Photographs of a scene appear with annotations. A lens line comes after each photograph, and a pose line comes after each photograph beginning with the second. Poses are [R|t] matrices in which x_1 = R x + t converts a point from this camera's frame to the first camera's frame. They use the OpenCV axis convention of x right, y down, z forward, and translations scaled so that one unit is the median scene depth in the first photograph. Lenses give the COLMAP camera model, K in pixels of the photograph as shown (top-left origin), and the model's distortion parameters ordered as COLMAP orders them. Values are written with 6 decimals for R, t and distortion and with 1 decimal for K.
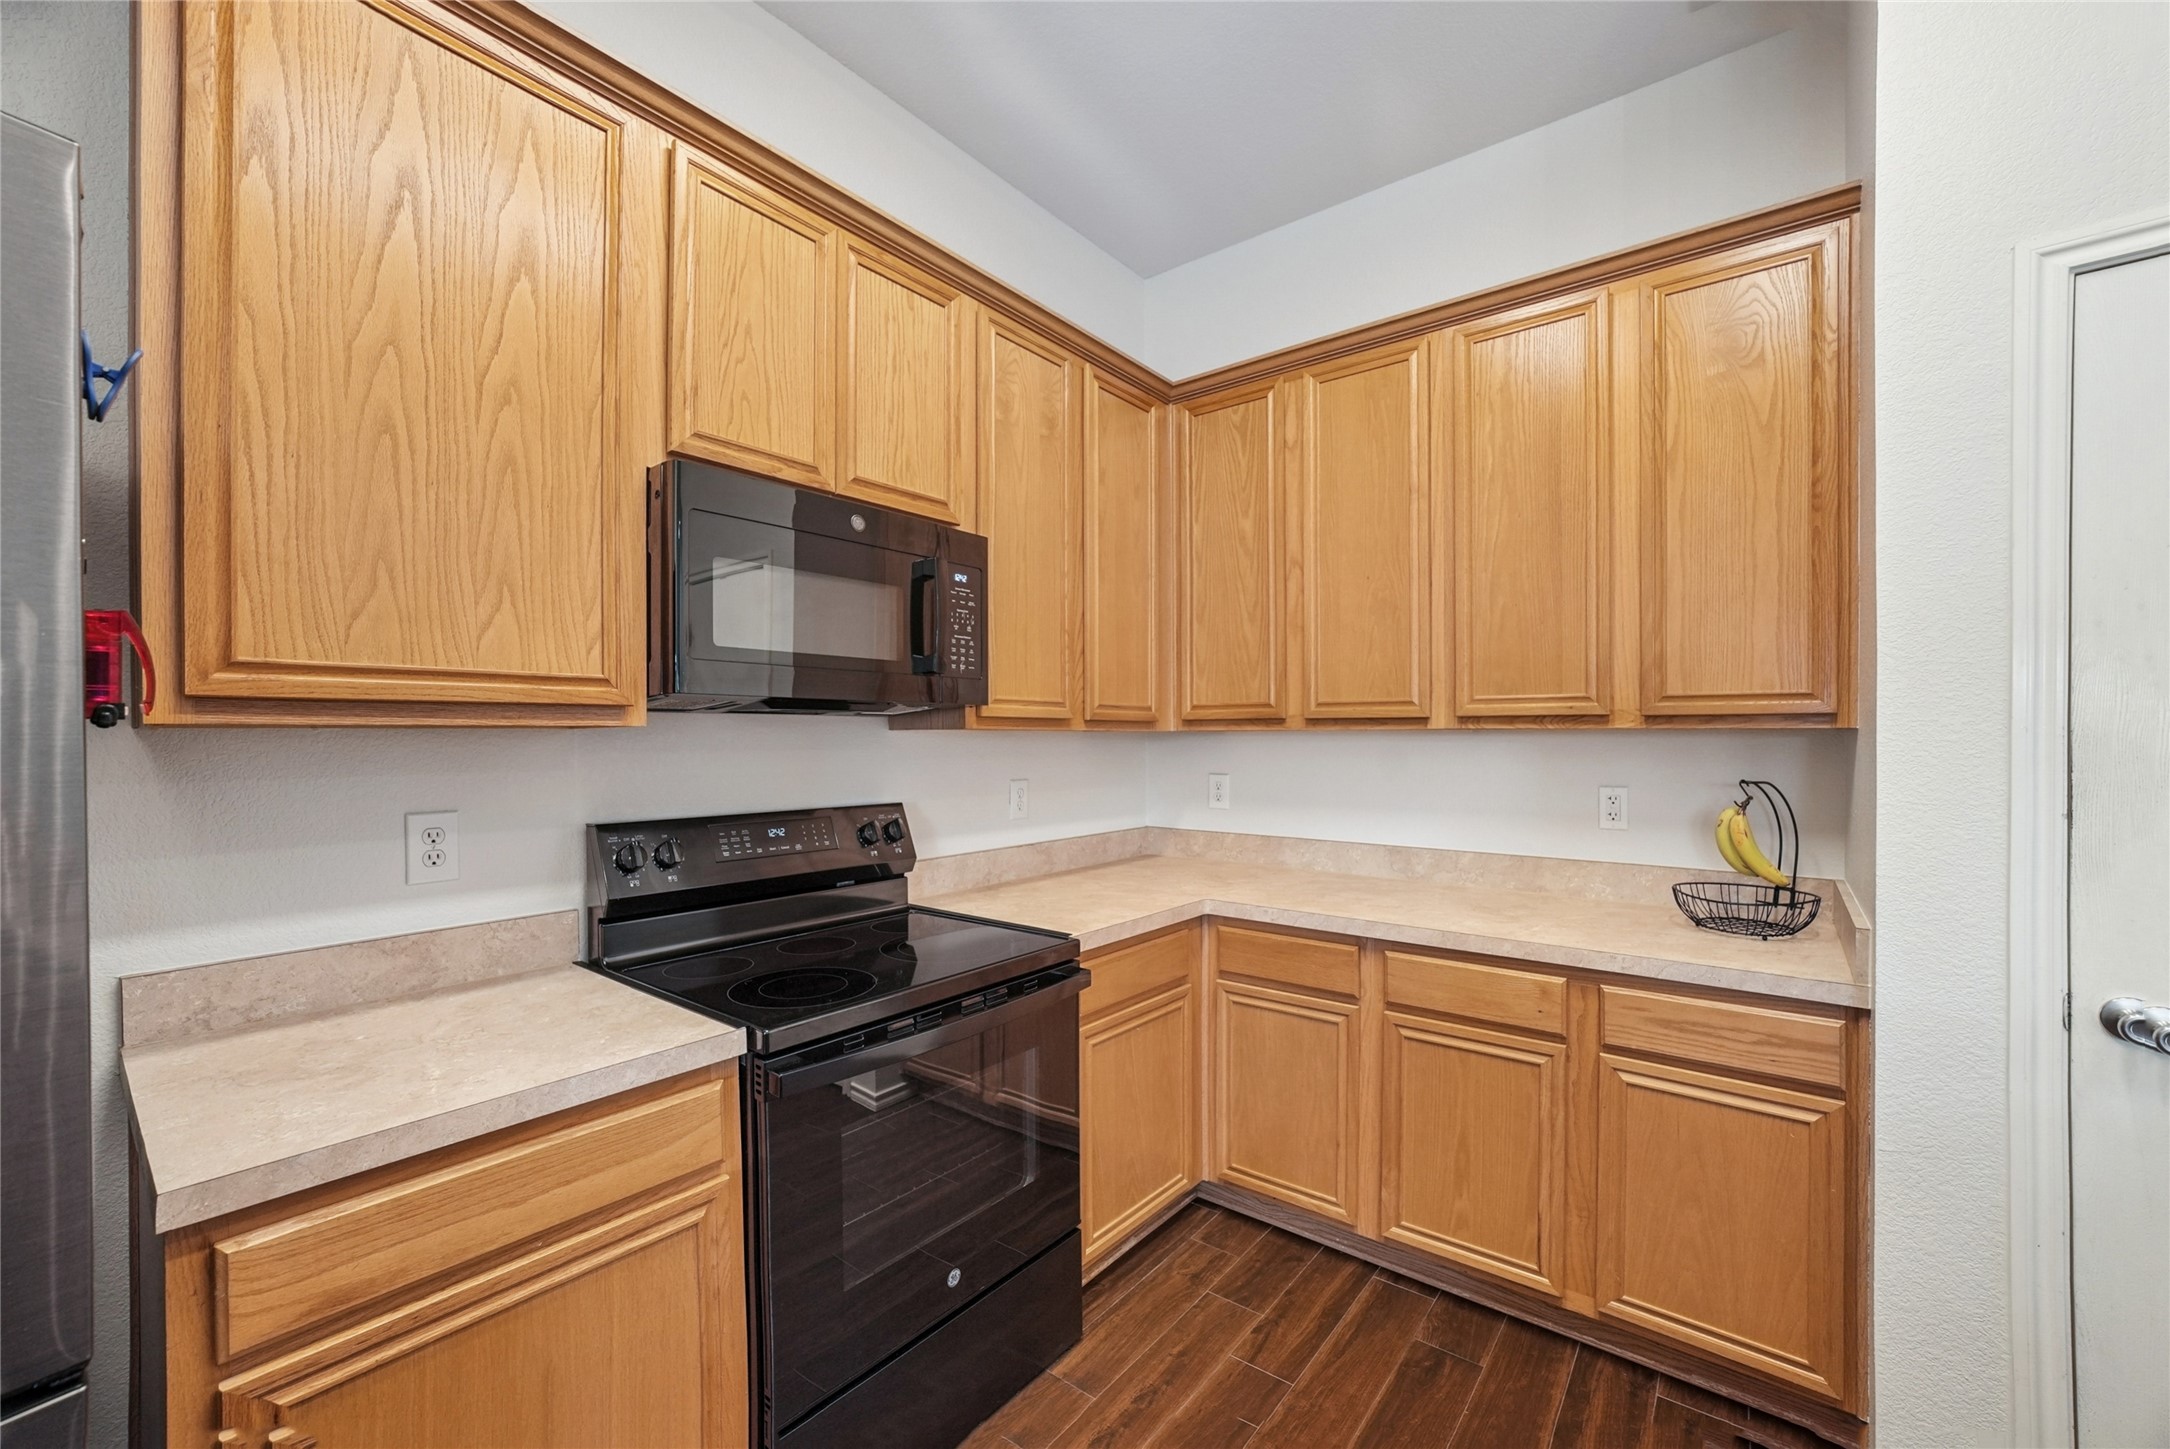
lens RADIAL K [[860.1, 0, 1095.2], [0, 860.1, 736.3], [0, 0, 1]] dist [-0.025476, 0.000007]
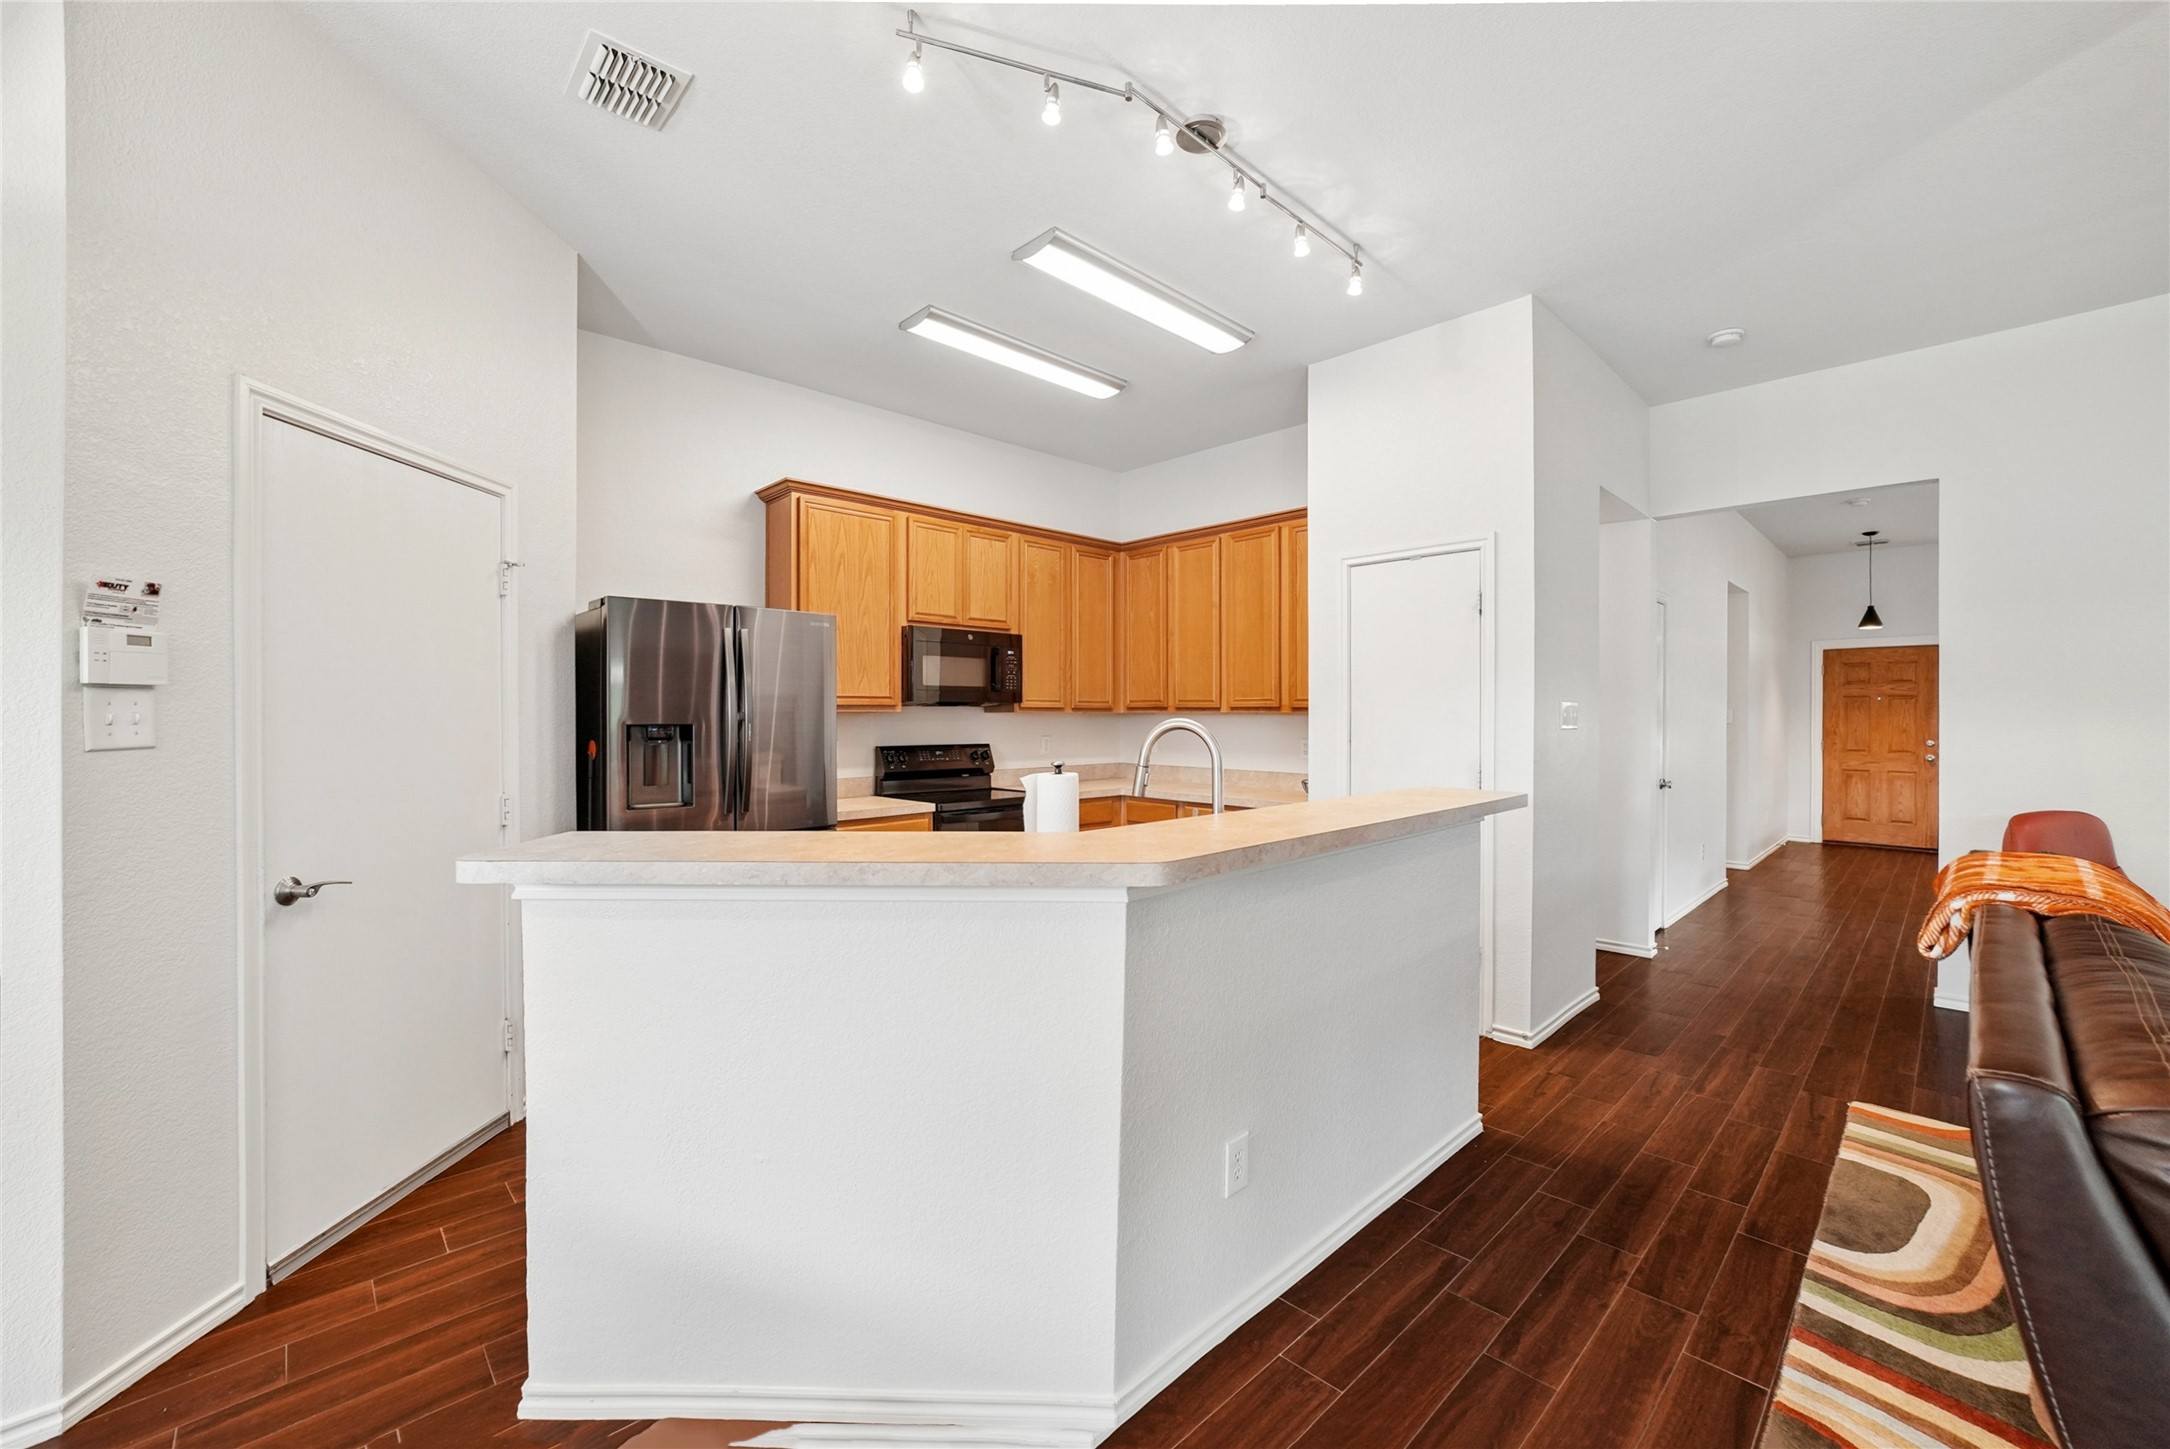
lens RADIAL K [[847.7, 0, 1086.2], [0, 847.7, 700.5], [0, 0, 1]] dist [-0.024312, -0.000020]
pose [[0.989621, -0.000104, -0.143701, 0.393155], [-0.002112, 0.999881, -0.015270, -0.005762], [0.143685, 0.015415, 0.989503, -1.330755]]
